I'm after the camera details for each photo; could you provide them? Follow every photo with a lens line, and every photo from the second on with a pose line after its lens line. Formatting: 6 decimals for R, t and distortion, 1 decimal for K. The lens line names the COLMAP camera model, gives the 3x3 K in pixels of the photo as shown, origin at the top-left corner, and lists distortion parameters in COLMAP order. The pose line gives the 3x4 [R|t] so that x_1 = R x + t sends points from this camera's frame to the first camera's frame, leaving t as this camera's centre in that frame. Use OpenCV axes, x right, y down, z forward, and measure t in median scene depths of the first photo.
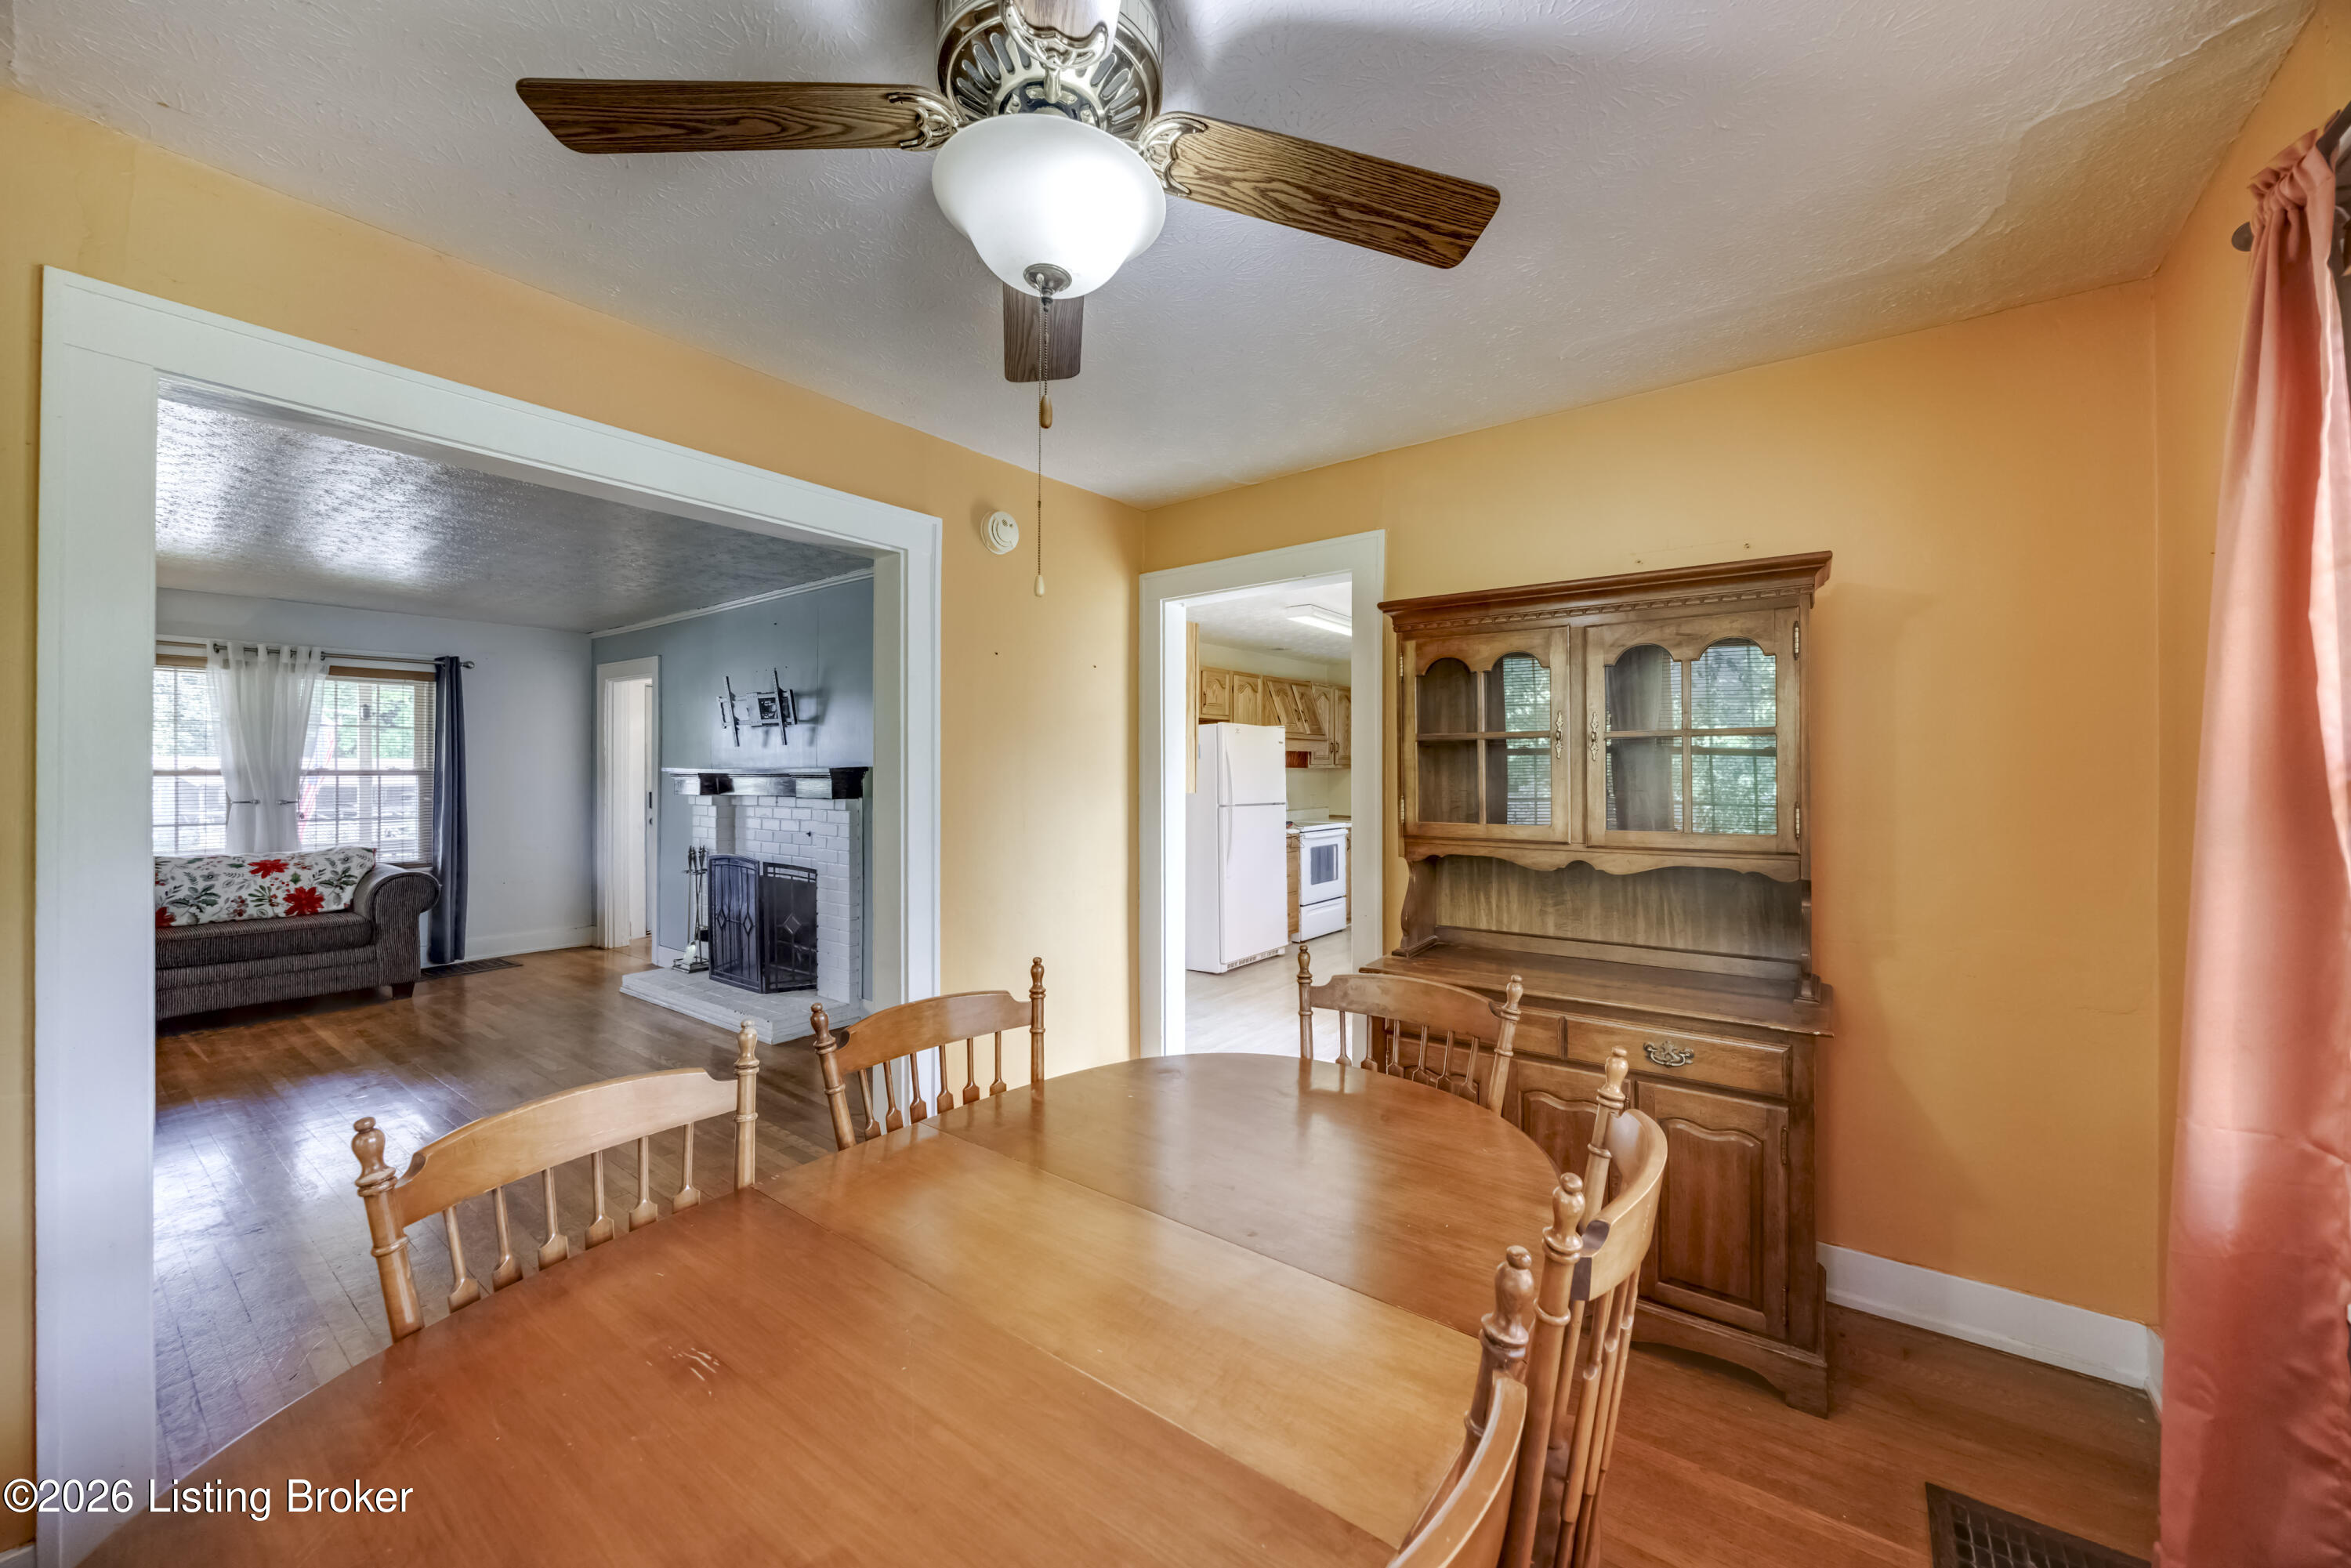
lens RADIAL K [[902.3, 0, 1182.1], [0, 902.3, 766.7], [0, 0, 1]] dist [-0.001593, -0.000057]
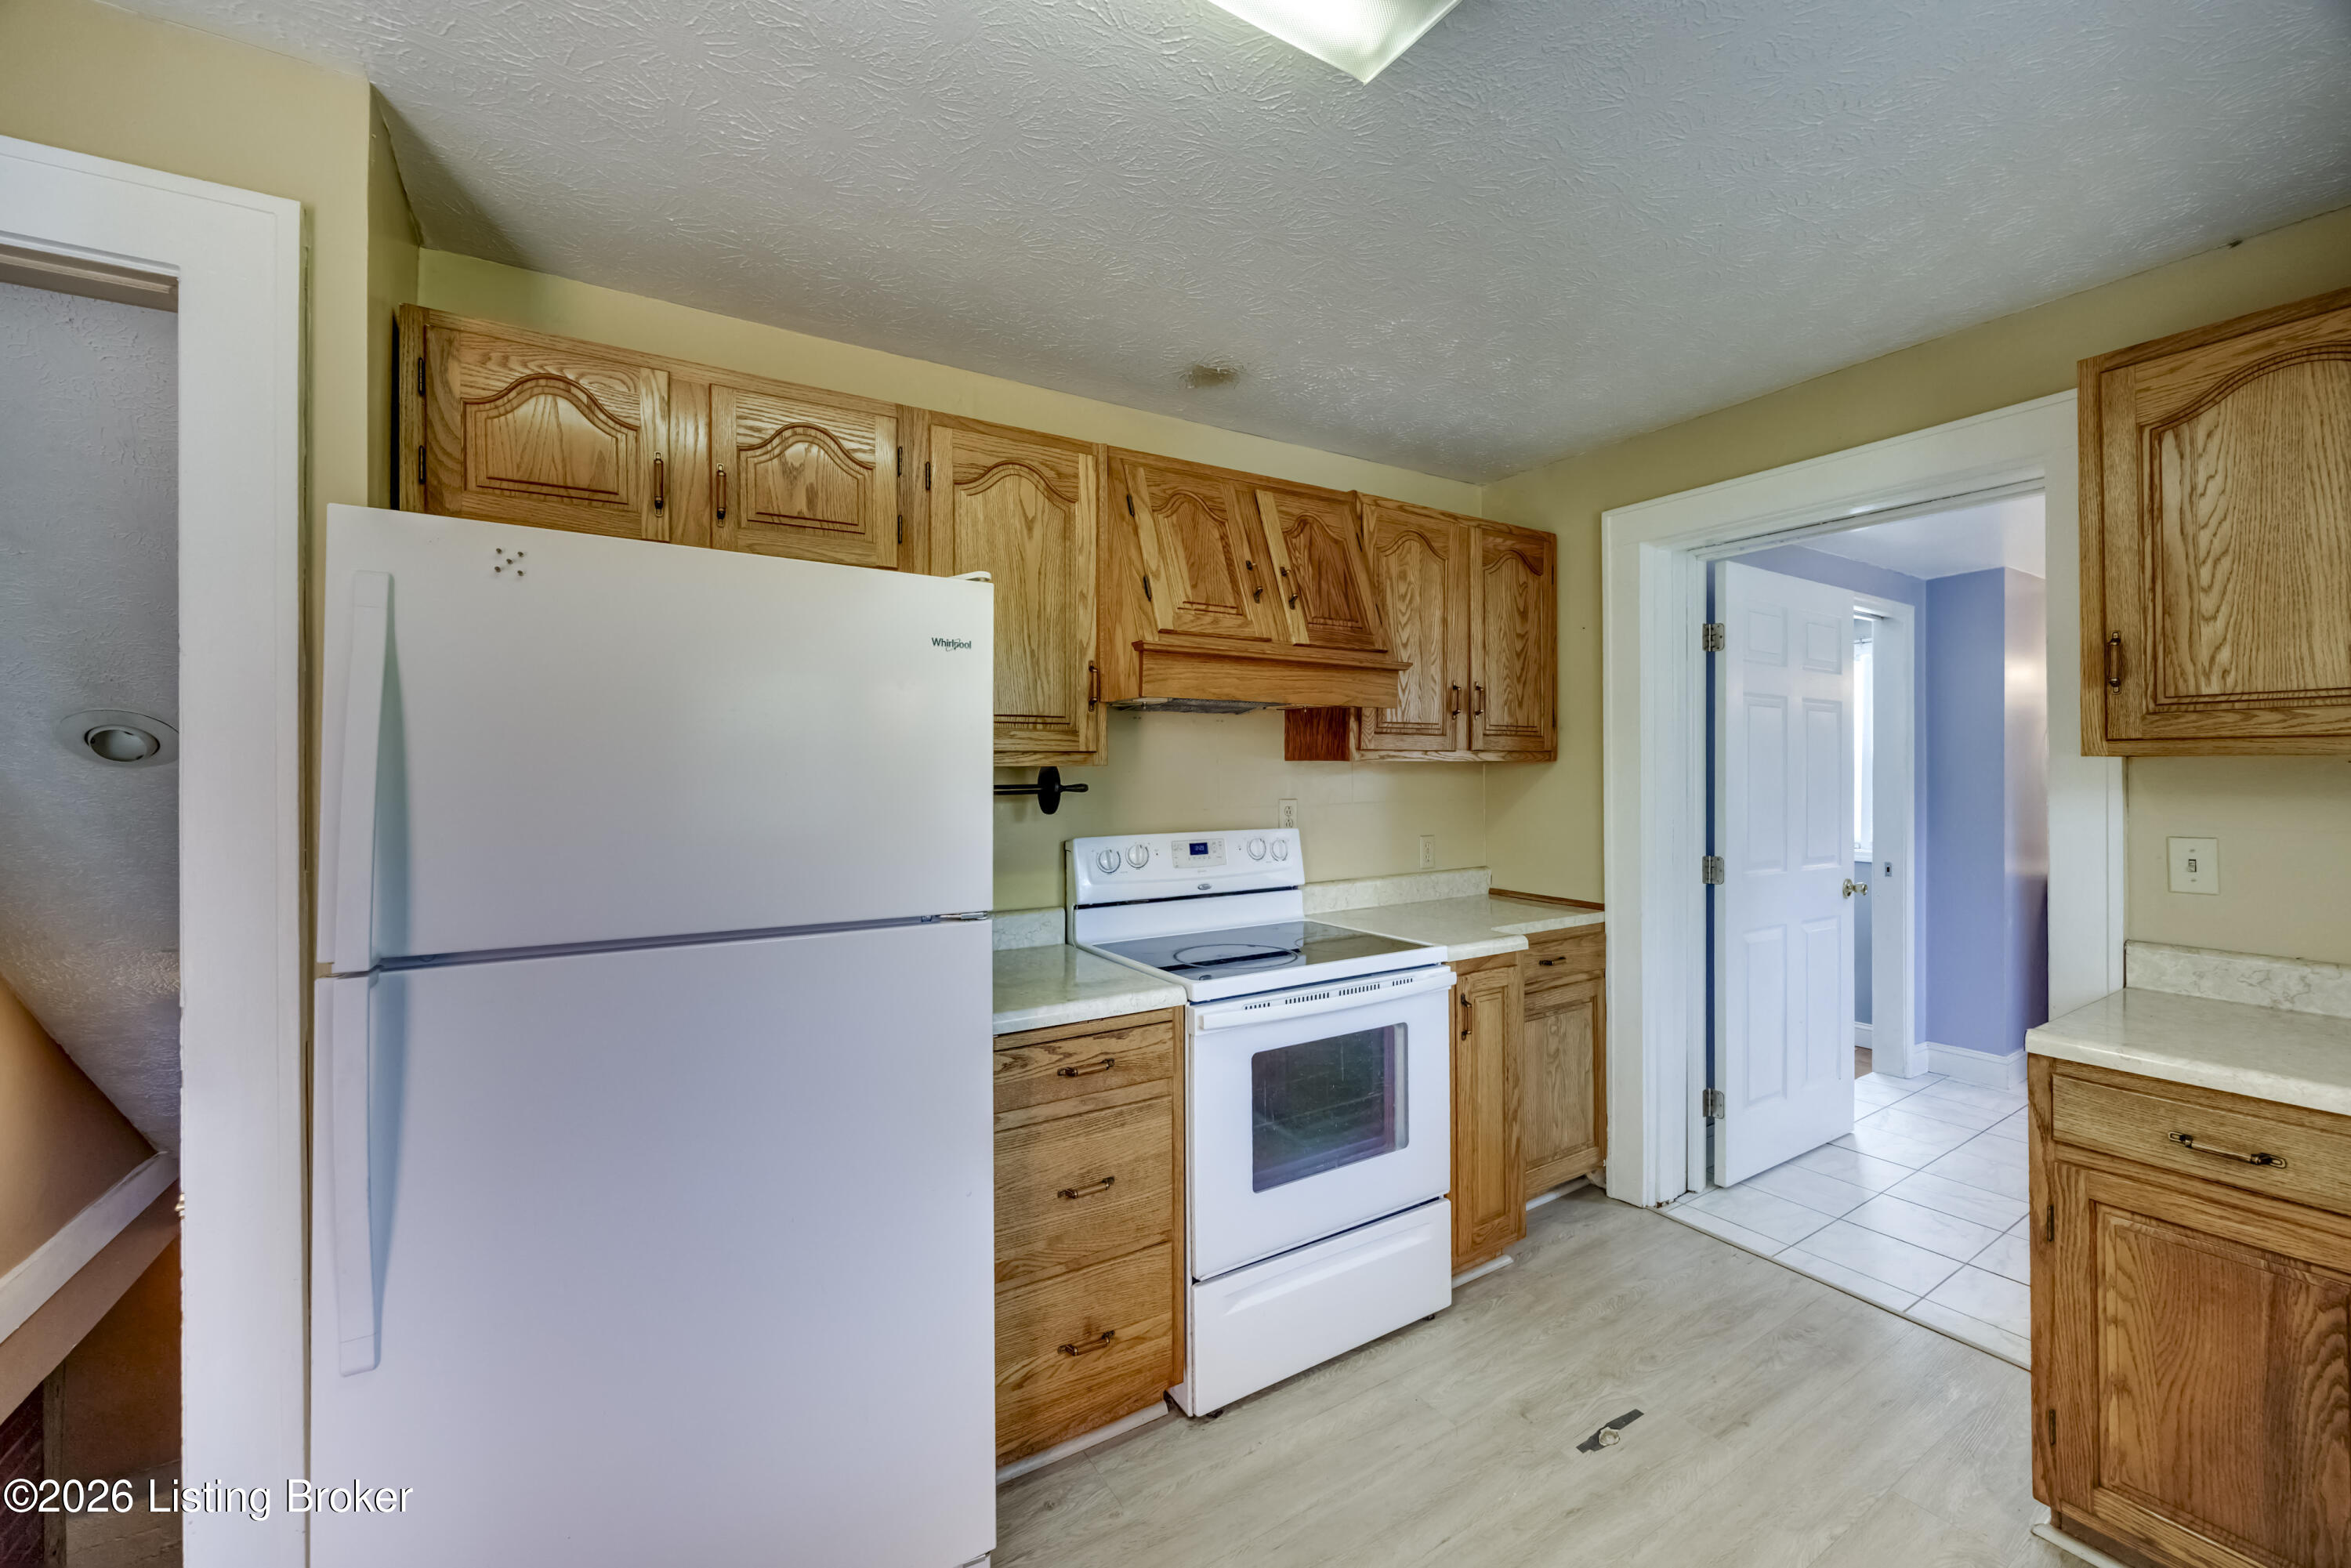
lens RADIAL K [[902.3, 0, 1182.1], [0, 902.3, 766.7], [0, 0, 1]] dist [-0.001593, -0.000057]
pose [[0.928072, -0.002257, -0.372394, 0.242147], [0.003307, 0.999992, 0.002181, 0.003585], [0.372386, -0.003256, 0.928072, 0.798236]]
